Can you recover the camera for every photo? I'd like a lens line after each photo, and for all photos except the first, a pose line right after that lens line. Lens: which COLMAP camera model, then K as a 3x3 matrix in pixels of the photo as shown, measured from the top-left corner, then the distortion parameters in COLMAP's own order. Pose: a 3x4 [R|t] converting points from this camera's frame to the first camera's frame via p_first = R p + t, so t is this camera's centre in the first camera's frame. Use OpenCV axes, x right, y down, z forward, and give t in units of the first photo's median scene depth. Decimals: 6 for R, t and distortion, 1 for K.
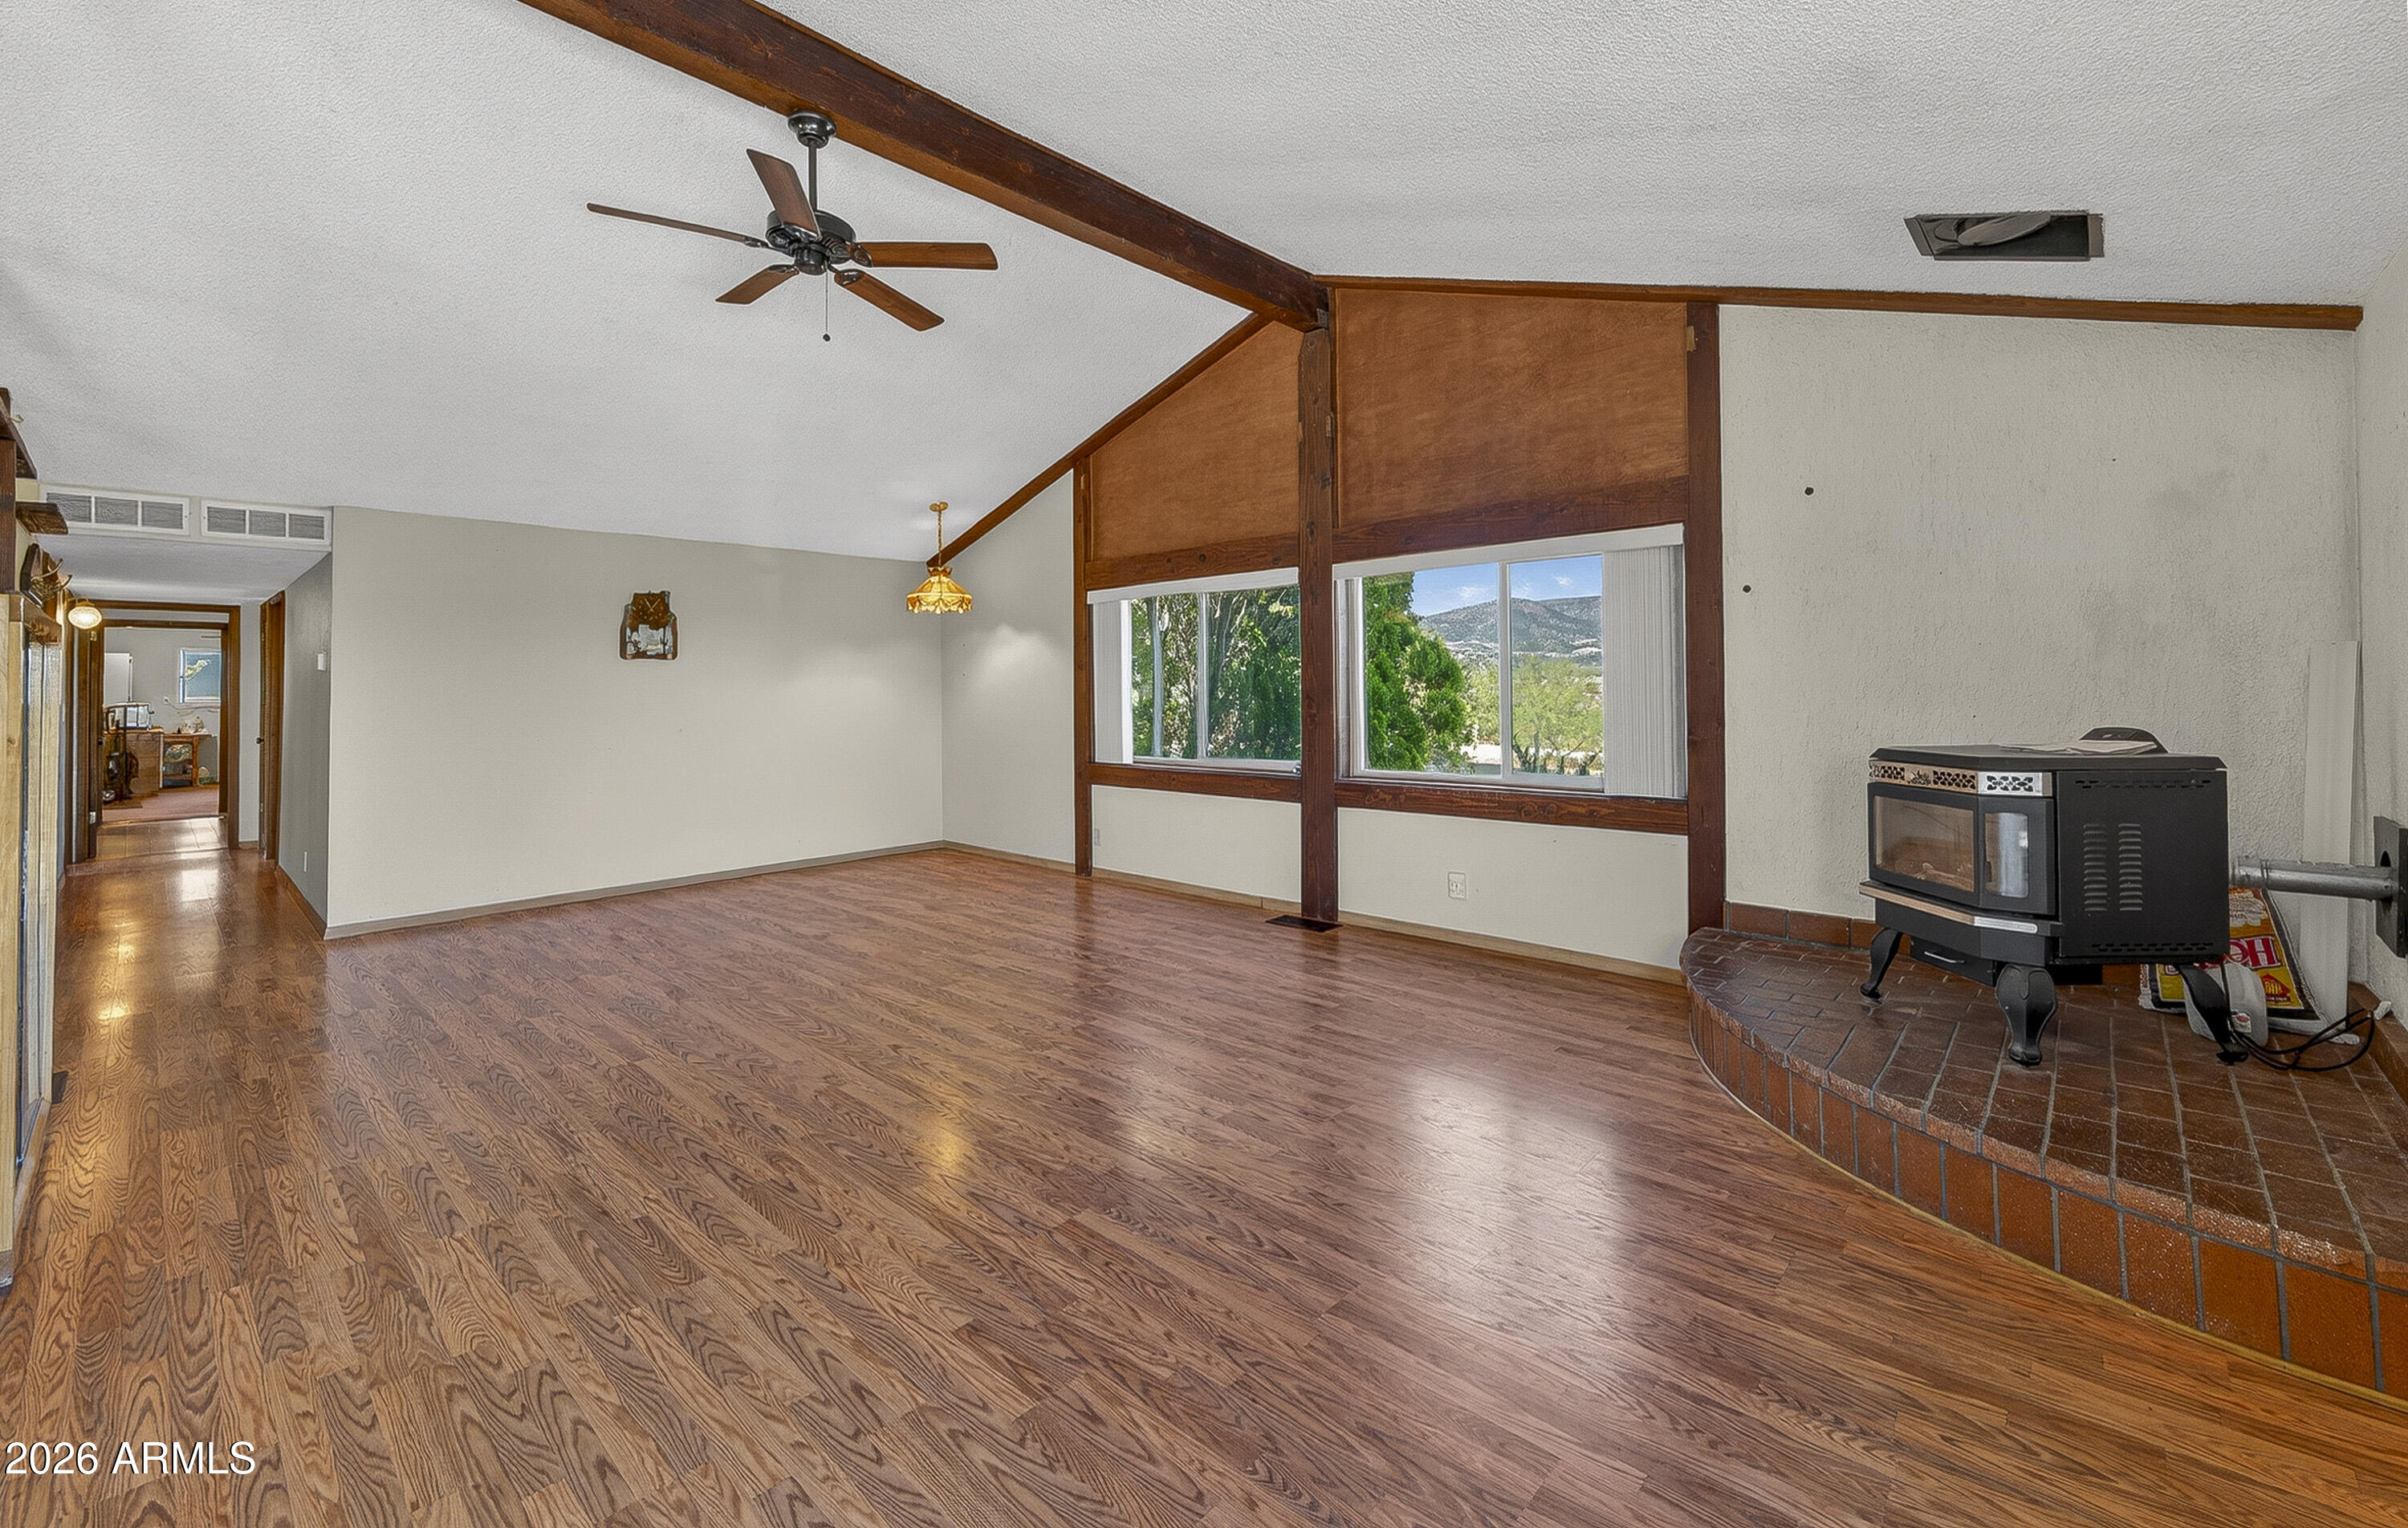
lens RADIAL K [[995.6, 0, 1212.0], [0, 995.6, 683.6], [0, 0, 1]] dist [-0.001494, 0.000942]
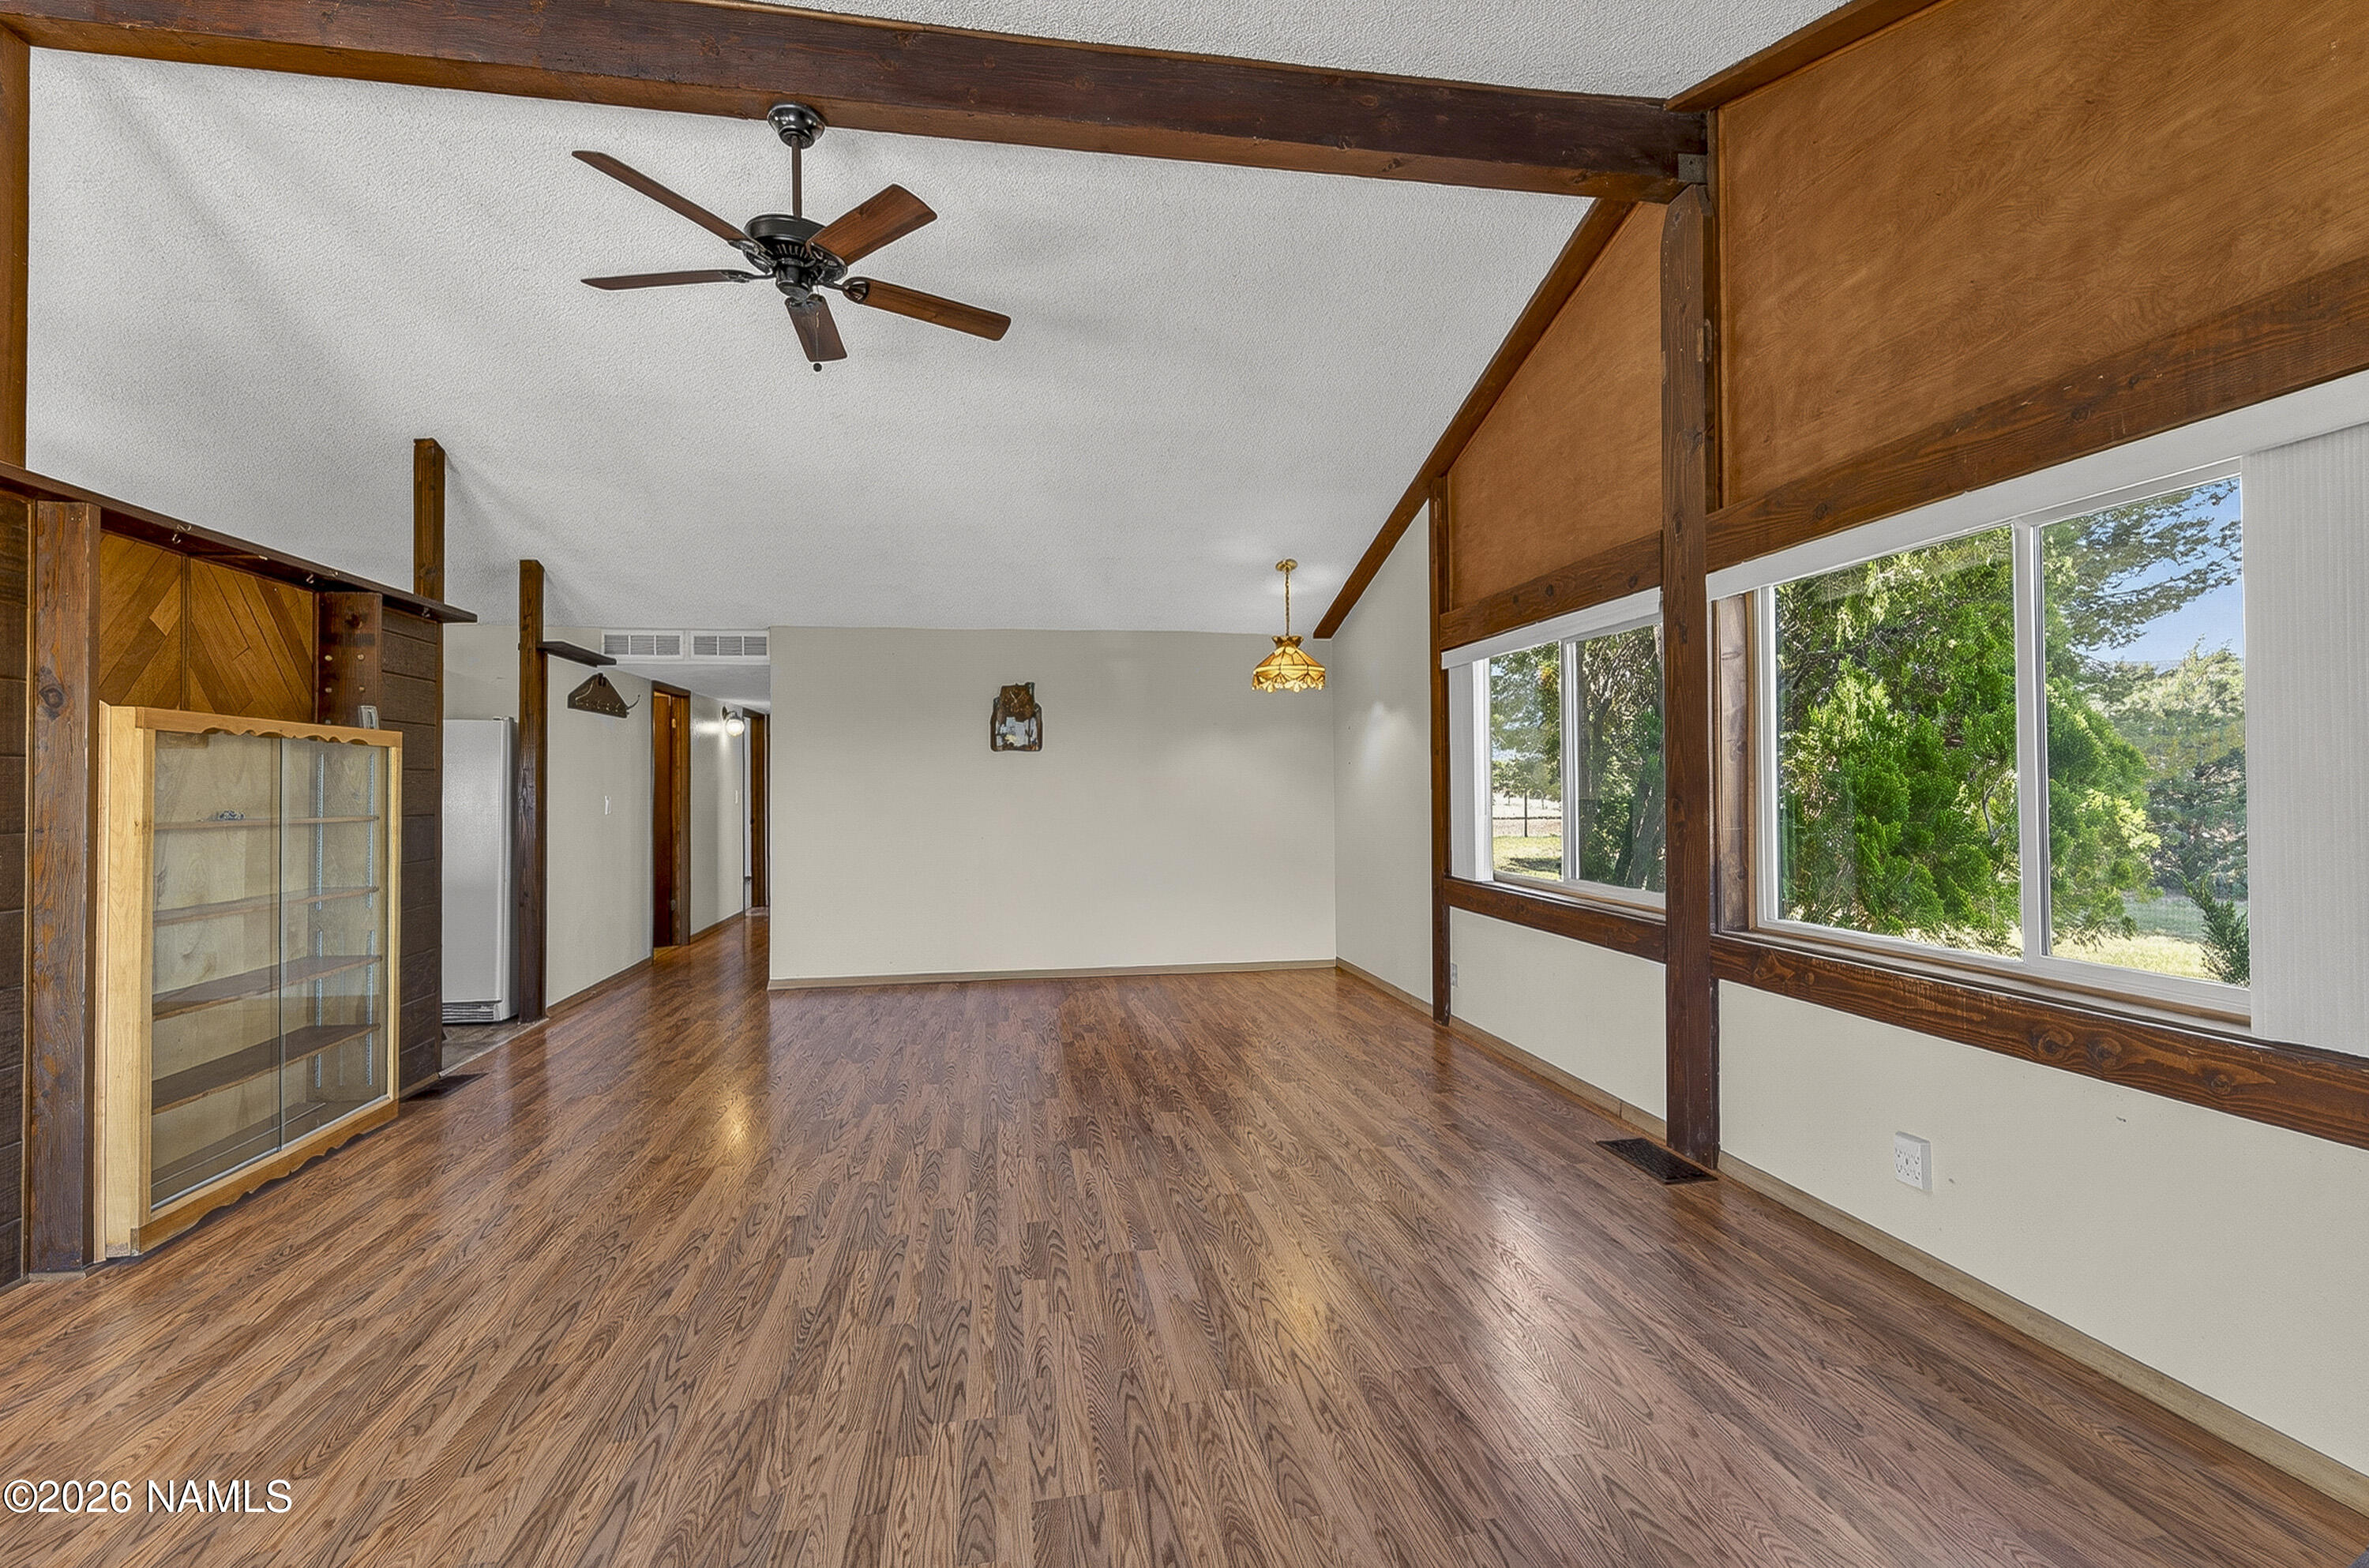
lens RADIAL K [[1026.4, 0, 1182.1], [0, 1026.4, 782.3], [0, 0, 1]] dist [-0.003023, 0.001988]
pose [[0.789538, 0.002169, -0.613698, 0.250316], [0.004028, 0.999954, 0.008716, -0.000740], [0.613688, -0.009353, 0.789493, 0.315320]]
